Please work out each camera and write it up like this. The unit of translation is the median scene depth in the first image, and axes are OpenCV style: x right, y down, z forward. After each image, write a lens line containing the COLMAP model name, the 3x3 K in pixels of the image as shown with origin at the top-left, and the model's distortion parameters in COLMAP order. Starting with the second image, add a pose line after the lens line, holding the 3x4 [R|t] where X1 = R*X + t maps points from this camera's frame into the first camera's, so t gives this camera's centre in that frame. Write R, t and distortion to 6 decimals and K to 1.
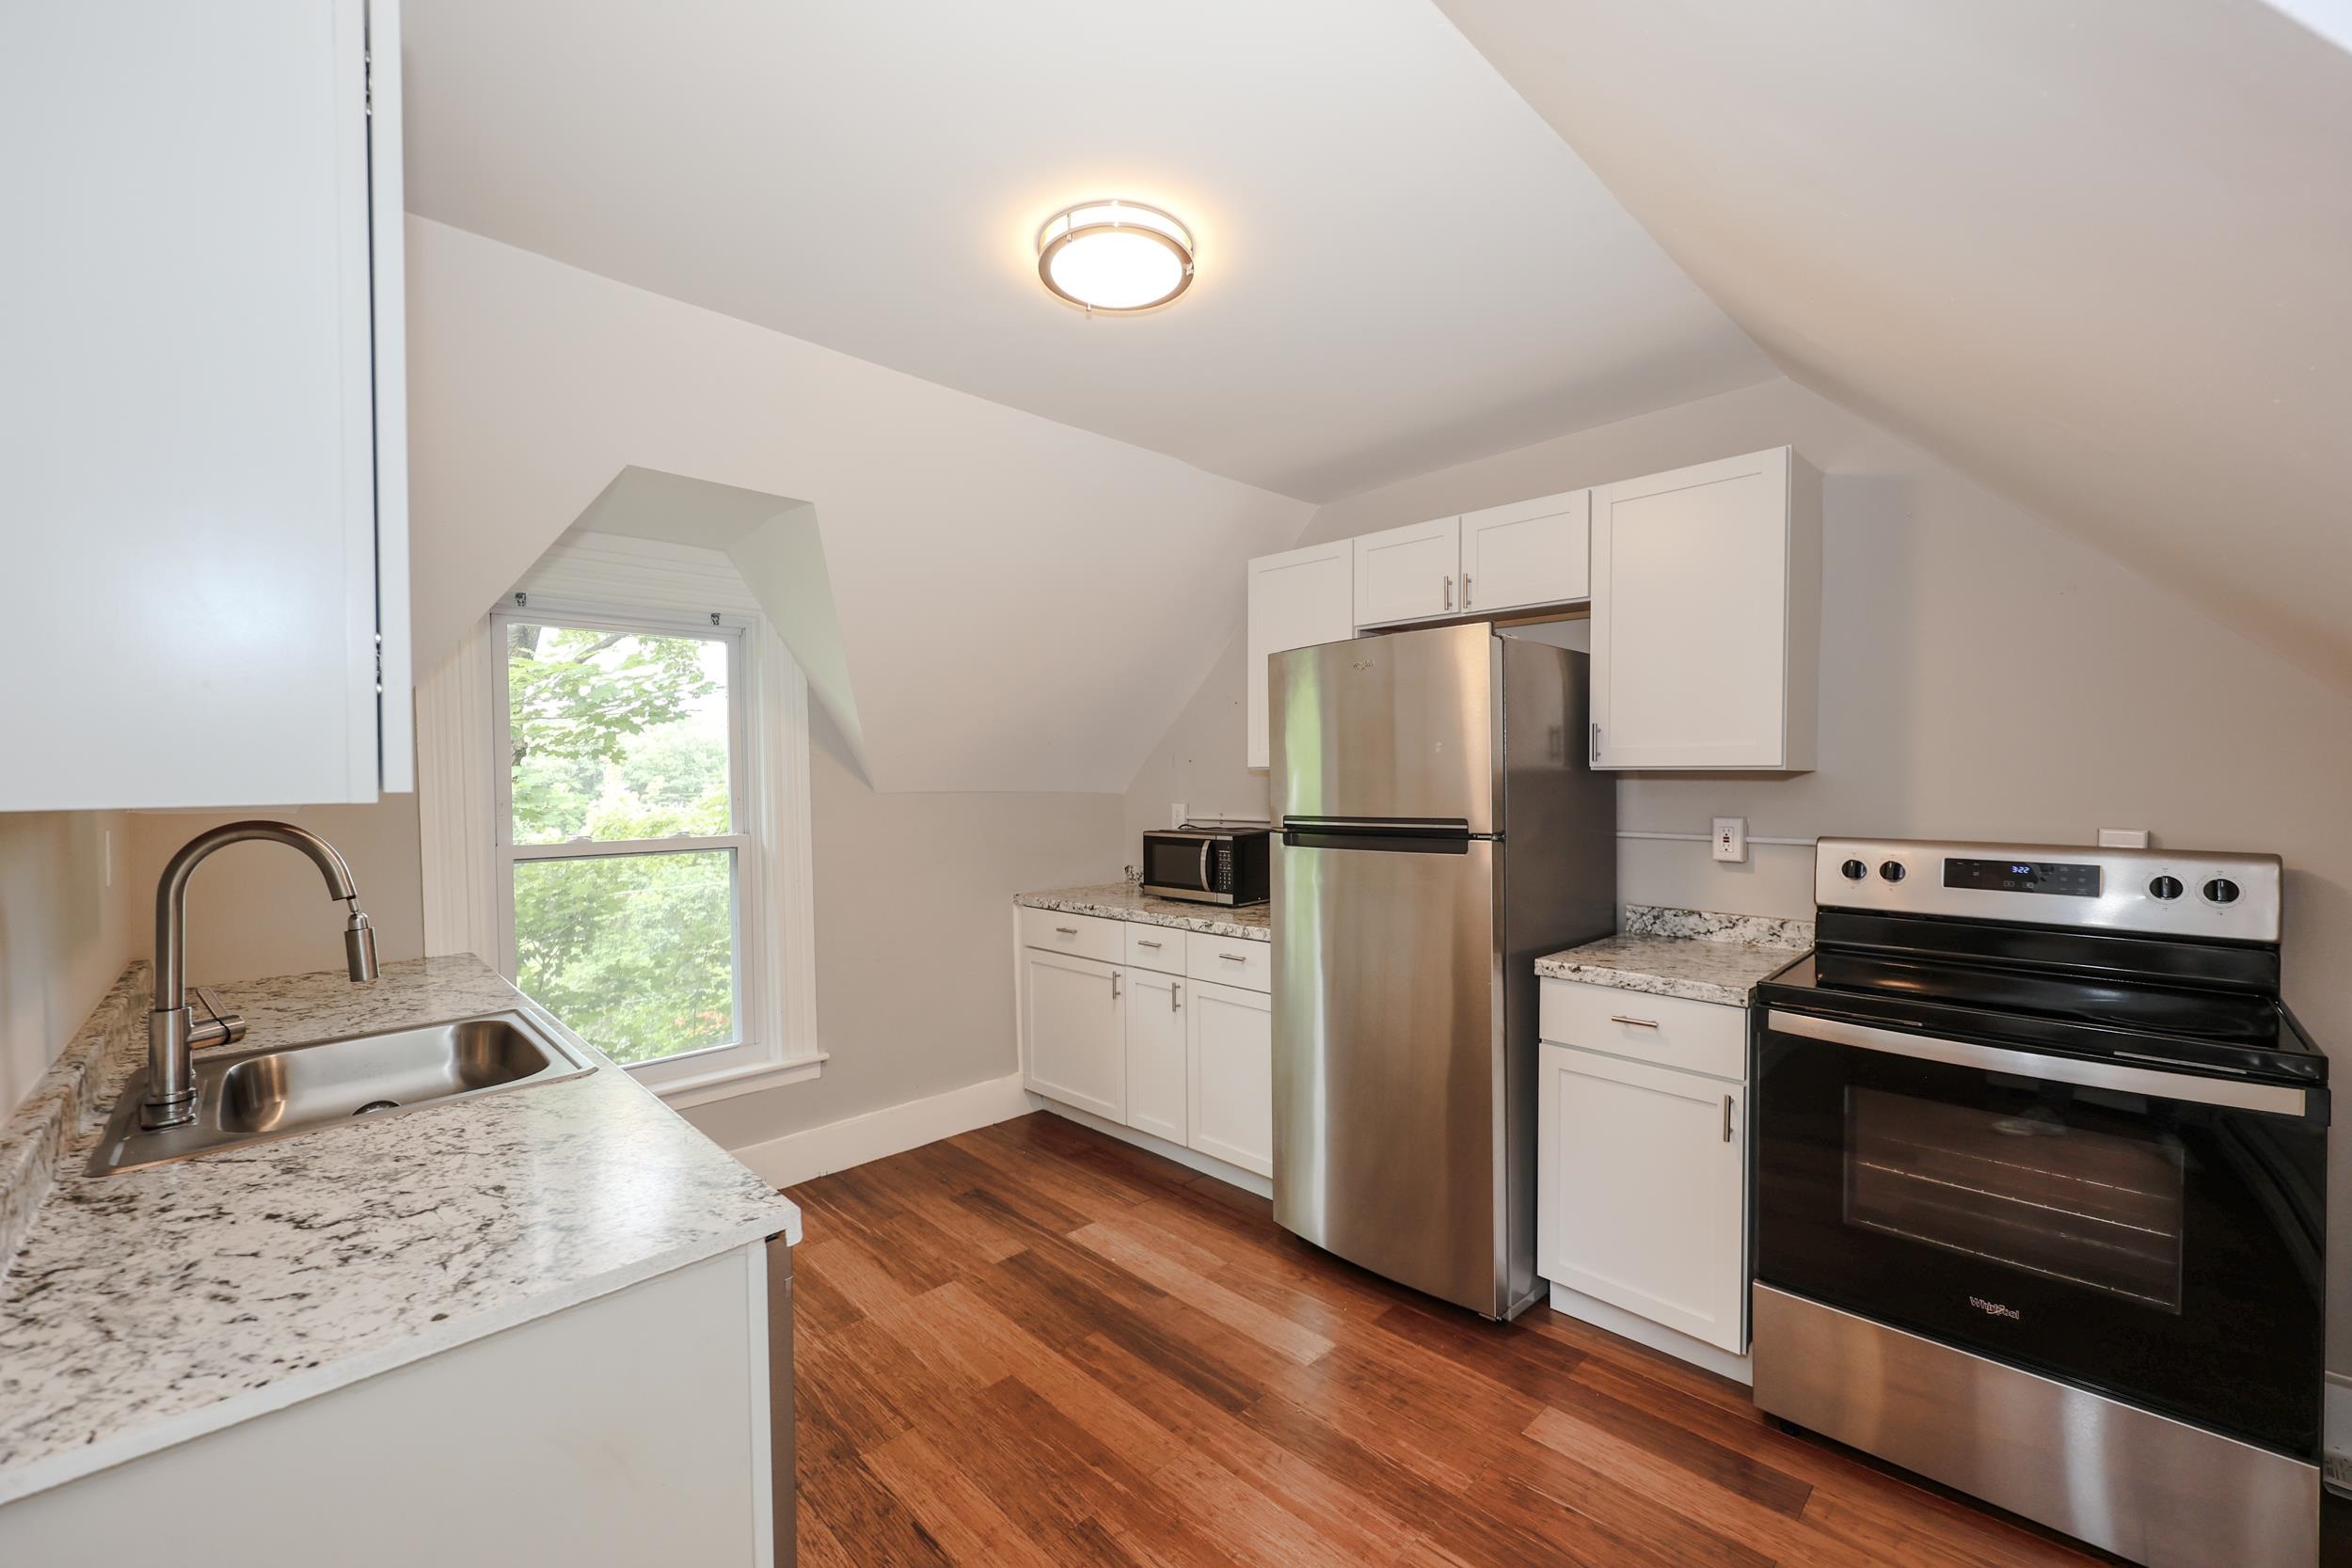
lens RADIAL K [[937.8, 0, 1163.5], [0, 937.8, 784.6], [0, 0, 1]] dist [-0.010760, 0.000191]
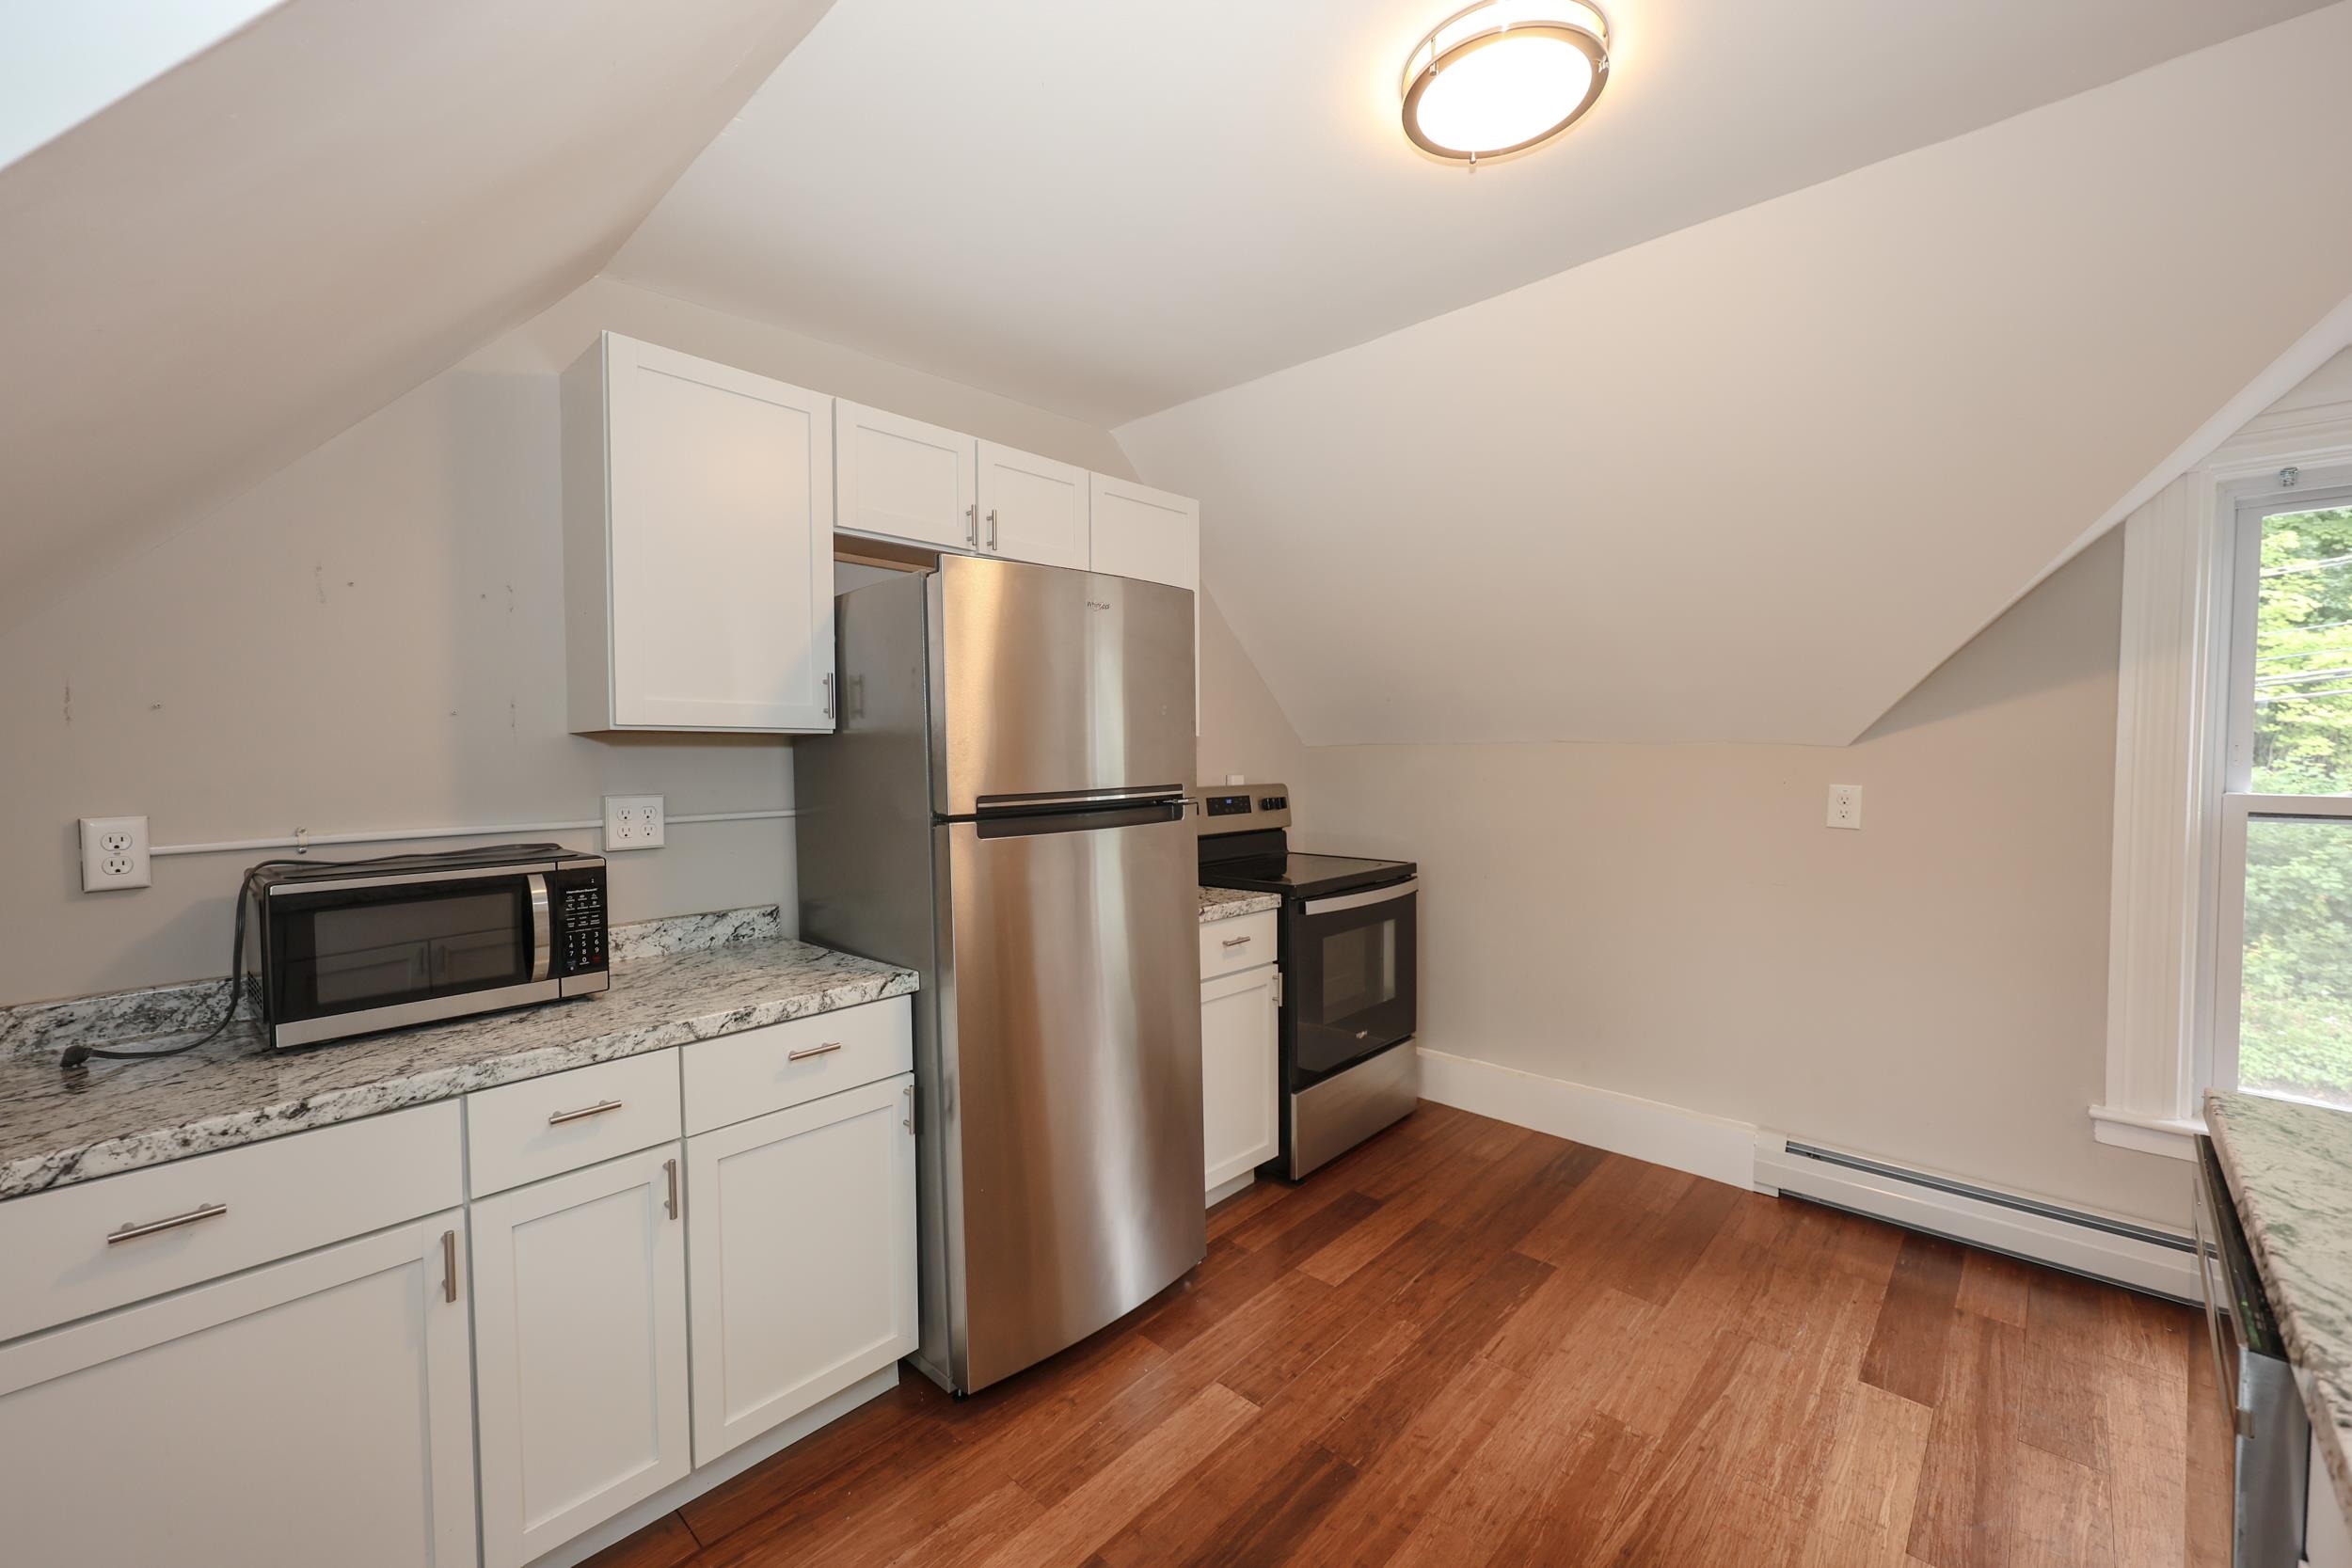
lens RADIAL K [[937.8, 0, 1163.5], [0, 937.8, 784.6], [0, 0, 1]] dist [-0.010760, 0.000191]
pose [[-0.043104, -0.022737, 0.998812, -0.650209], [0.018692, 0.999548, 0.023561, 0.013976], [-0.998896, 0.019686, -0.042660, 1.031393]]
